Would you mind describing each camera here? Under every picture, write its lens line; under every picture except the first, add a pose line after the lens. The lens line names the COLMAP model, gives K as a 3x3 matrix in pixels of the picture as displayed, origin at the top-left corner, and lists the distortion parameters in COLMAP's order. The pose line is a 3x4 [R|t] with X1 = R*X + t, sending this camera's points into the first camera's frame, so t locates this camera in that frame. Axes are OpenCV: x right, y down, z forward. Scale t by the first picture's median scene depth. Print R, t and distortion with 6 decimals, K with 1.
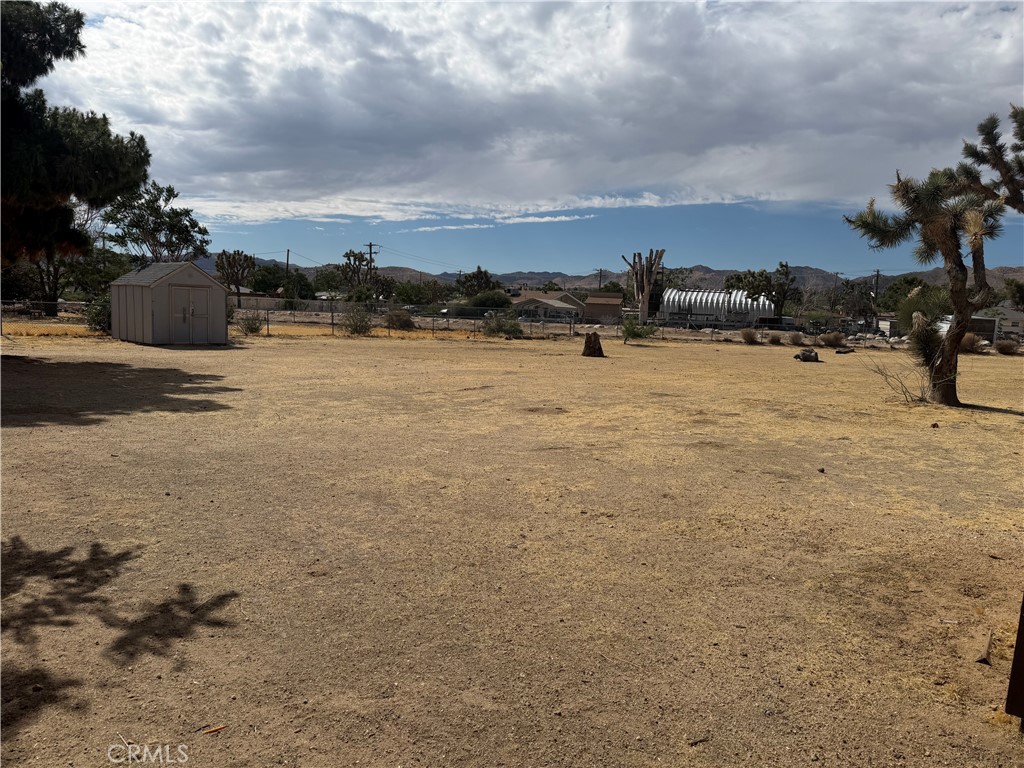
lens RADIAL K [[717.9, 0, 512.0], [0, 717.9, 384.0], [0, 0, 1]] dist [-0.005132, 0.002898]
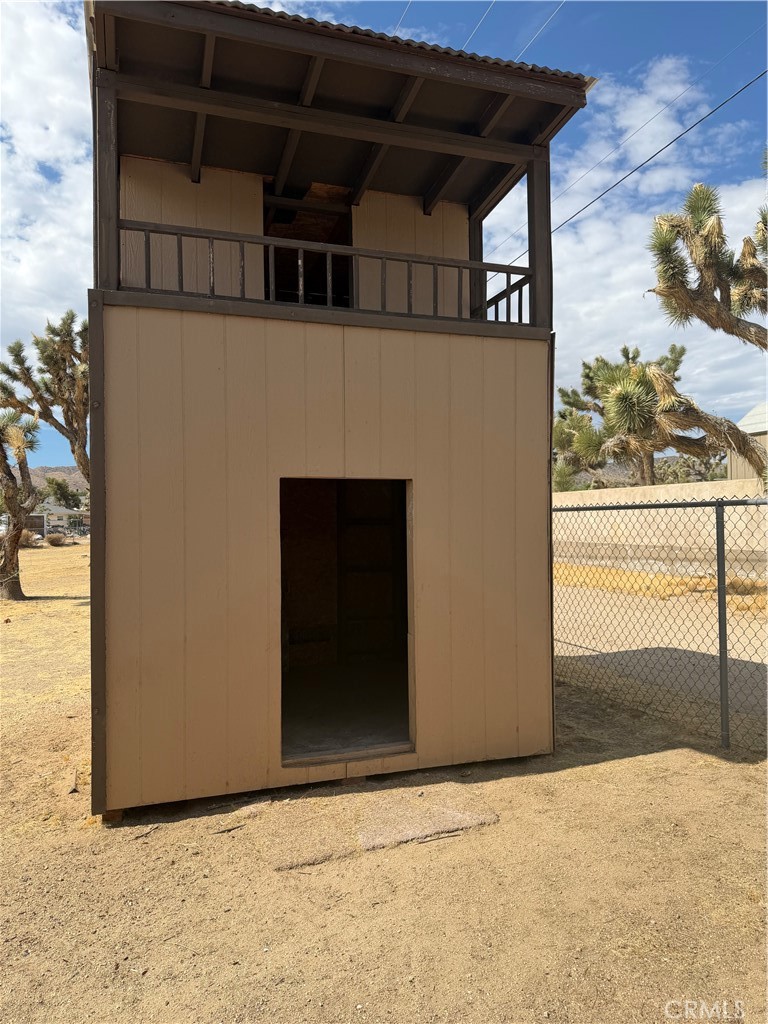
lens RADIAL K [[717.9, 0, 384.0], [0, 717.9, 512.0], [0, 0, 1]] dist [-0.005132, 0.002898]
pose [[0.508466, -0.056644, 0.859217, -0.042786], [0.139049, 0.990139, -0.017011, -0.007014], [-0.849781, 0.128123, 0.511328, -0.062236]]
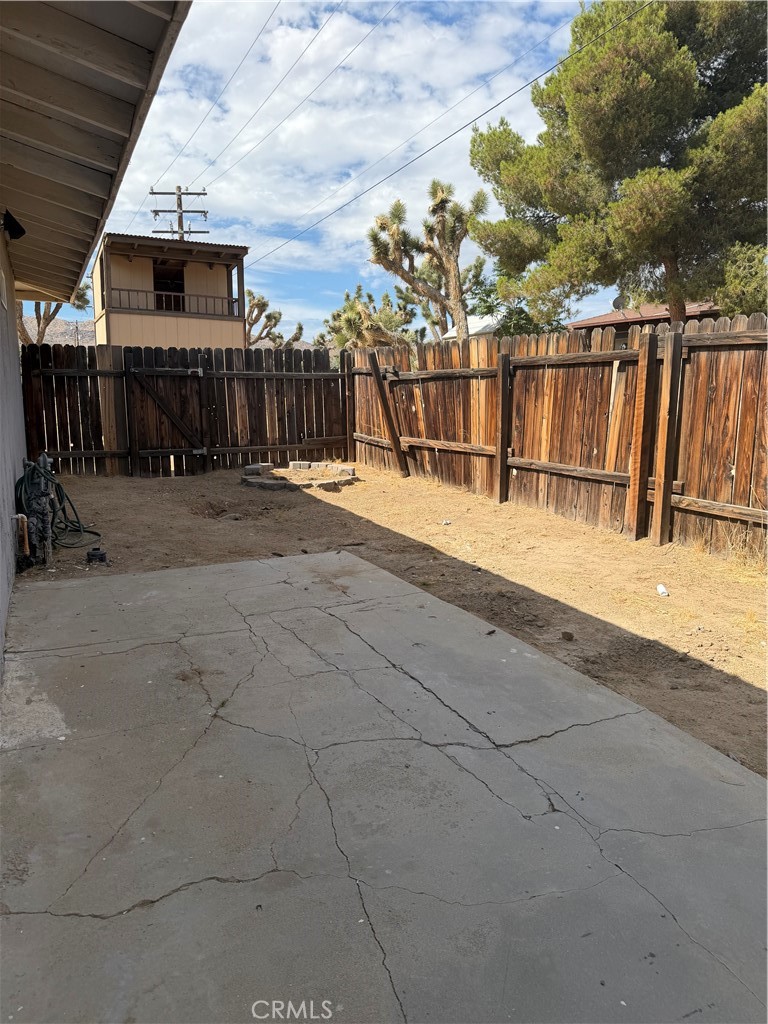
lens RADIAL K [[729.6, 0, 384.0], [0, 729.6, 512.0], [0, 0, 1]] dist [0.156336, 0.000273]
pose [[0.407479, -0.197346, 0.891636, -4.398556], [0.105721, 0.980000, 0.168589, 0.289630], [-0.907074, 0.025568, 0.420193, -3.841400]]
